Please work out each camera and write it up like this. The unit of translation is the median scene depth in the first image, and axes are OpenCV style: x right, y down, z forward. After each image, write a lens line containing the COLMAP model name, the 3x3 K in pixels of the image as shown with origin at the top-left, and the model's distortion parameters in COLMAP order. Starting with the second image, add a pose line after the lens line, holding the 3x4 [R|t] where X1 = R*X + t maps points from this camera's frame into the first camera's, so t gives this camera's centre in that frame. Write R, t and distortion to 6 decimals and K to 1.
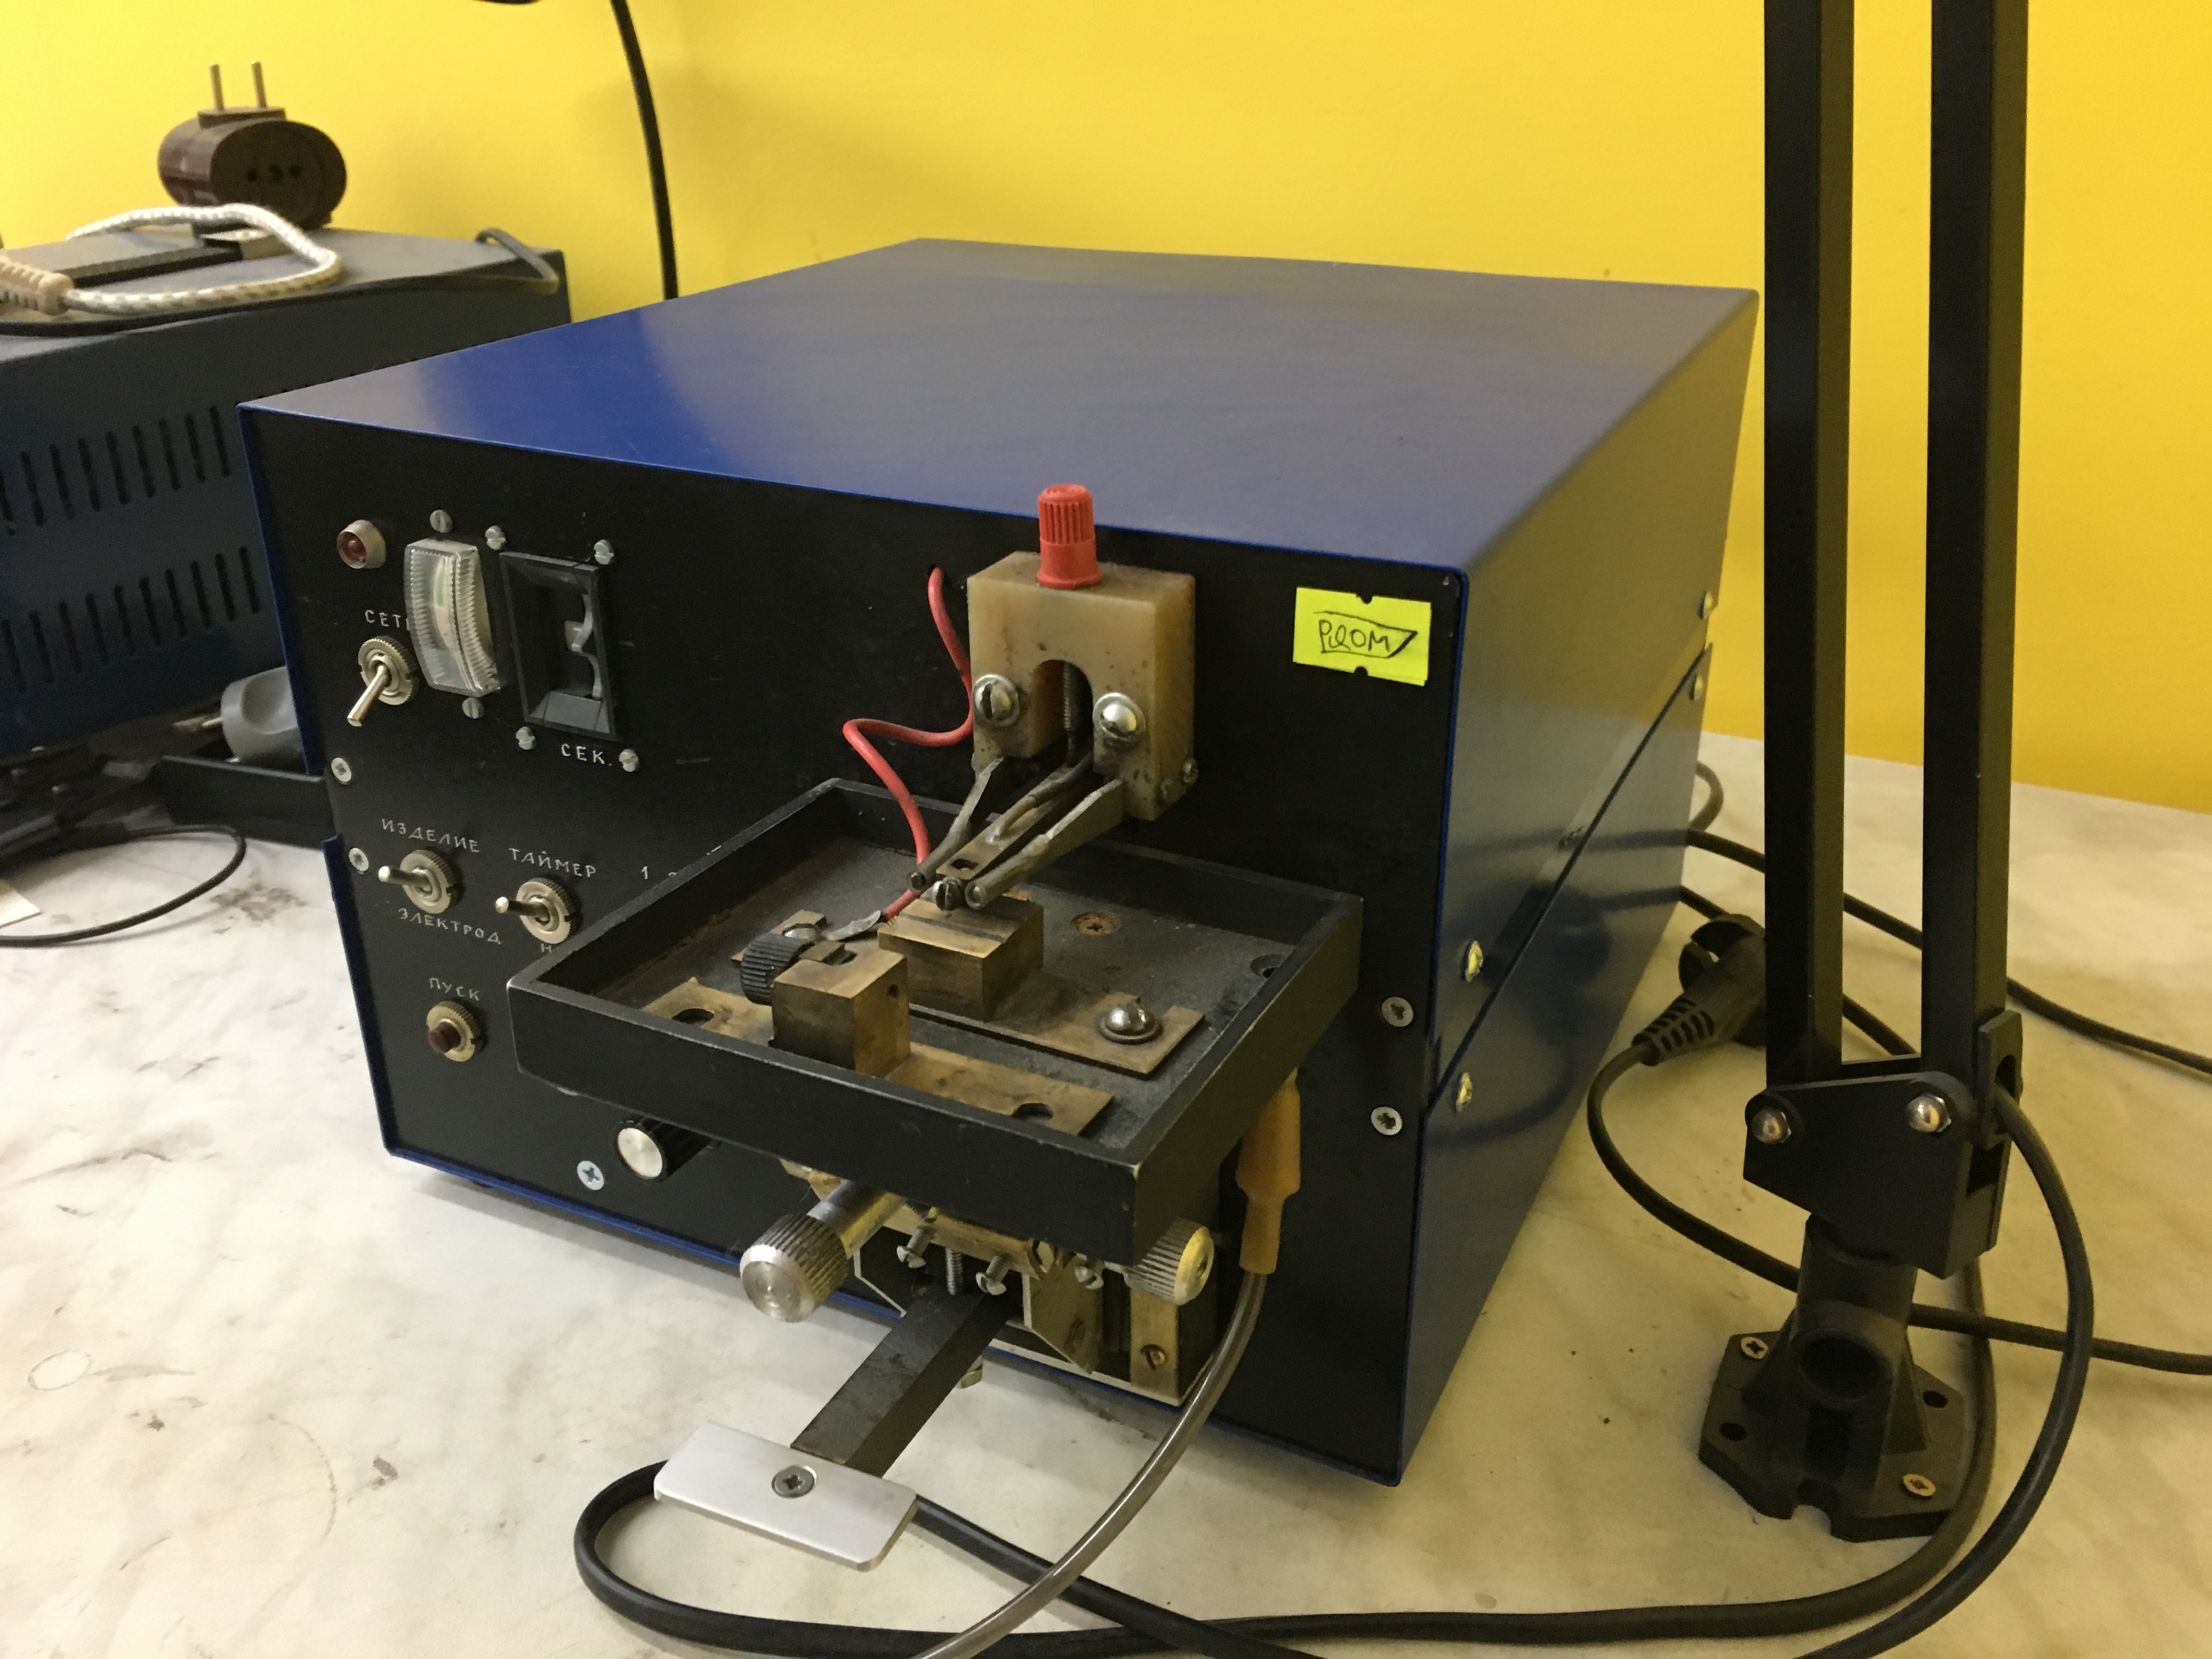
lens RADIAL K [[1900.3, 0, 1109.7], [0, 1900.3, 817.6], [0, 0, 1]] dist [0.007875, -0.042667]
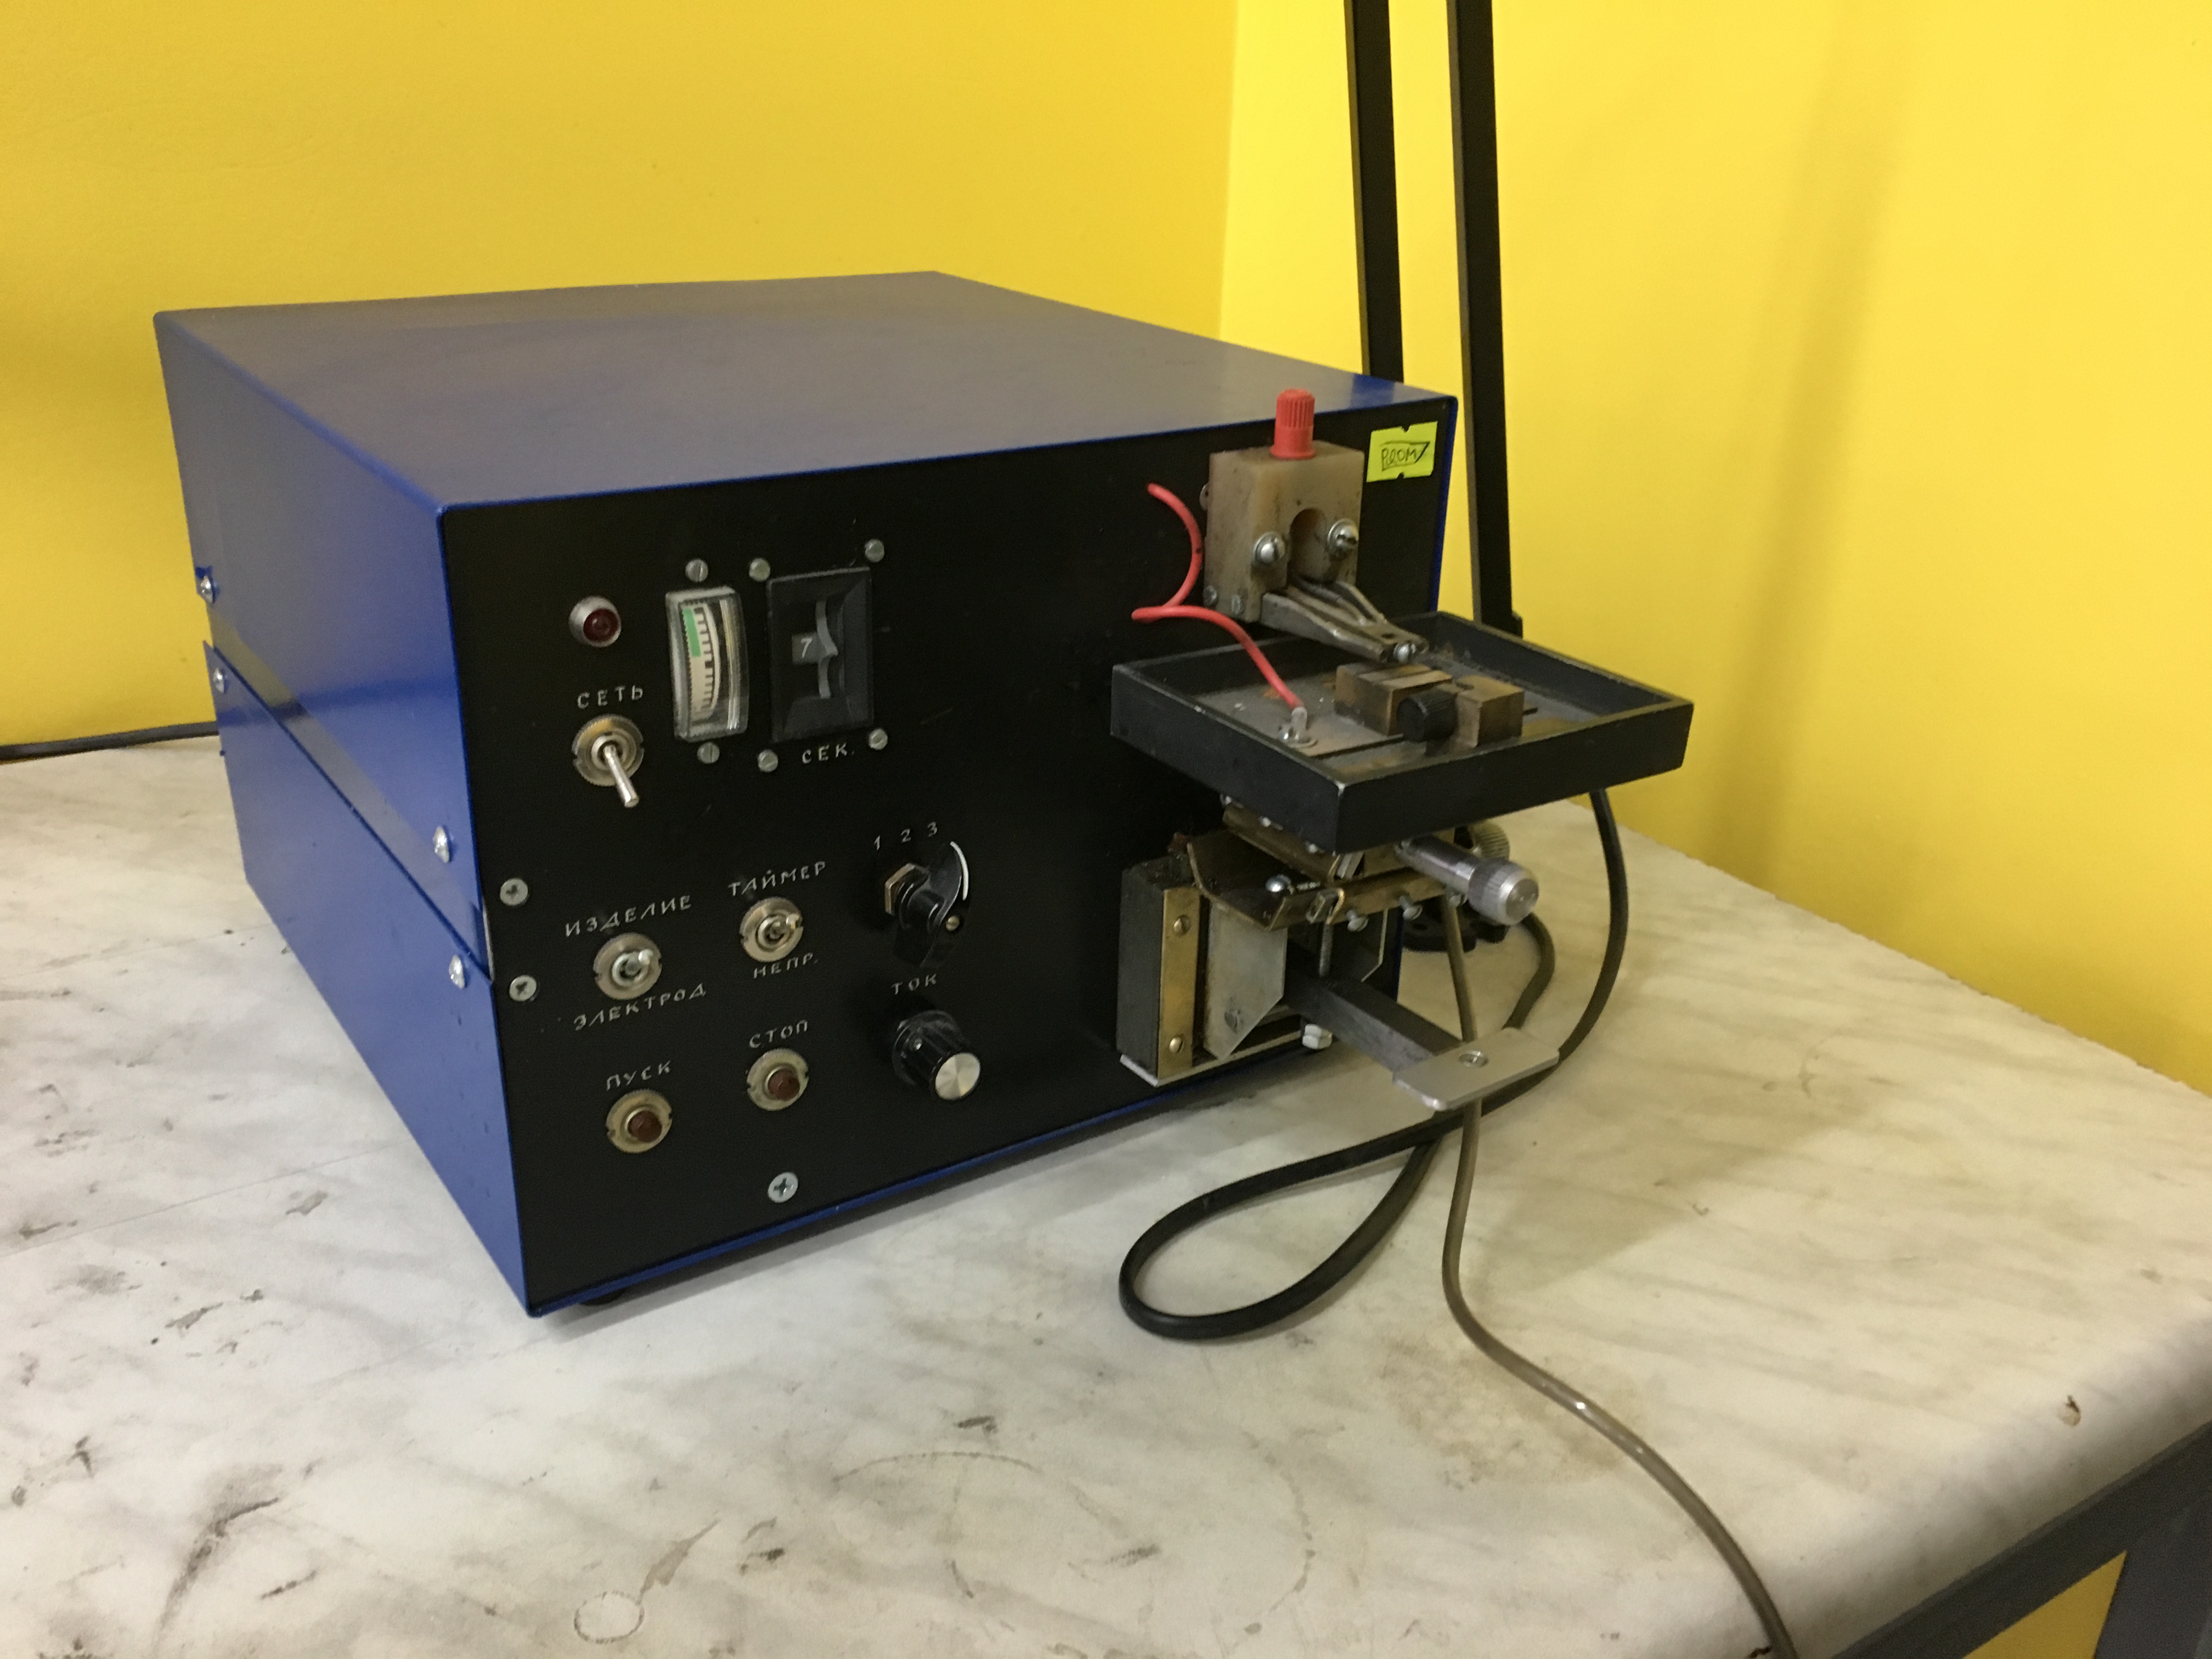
lens RADIAL K [[1900.3, 0, 1104.8], [0, 1900.3, 840.1], [0, 0, 1]] dist [0.007875, -0.042667]
pose [[0.497886, -0.331440, 0.801410, -1.104800], [0.338970, 0.924951, 0.171943, -0.122484], [-0.798253, 0.186046, 0.572869, 0.266558]]
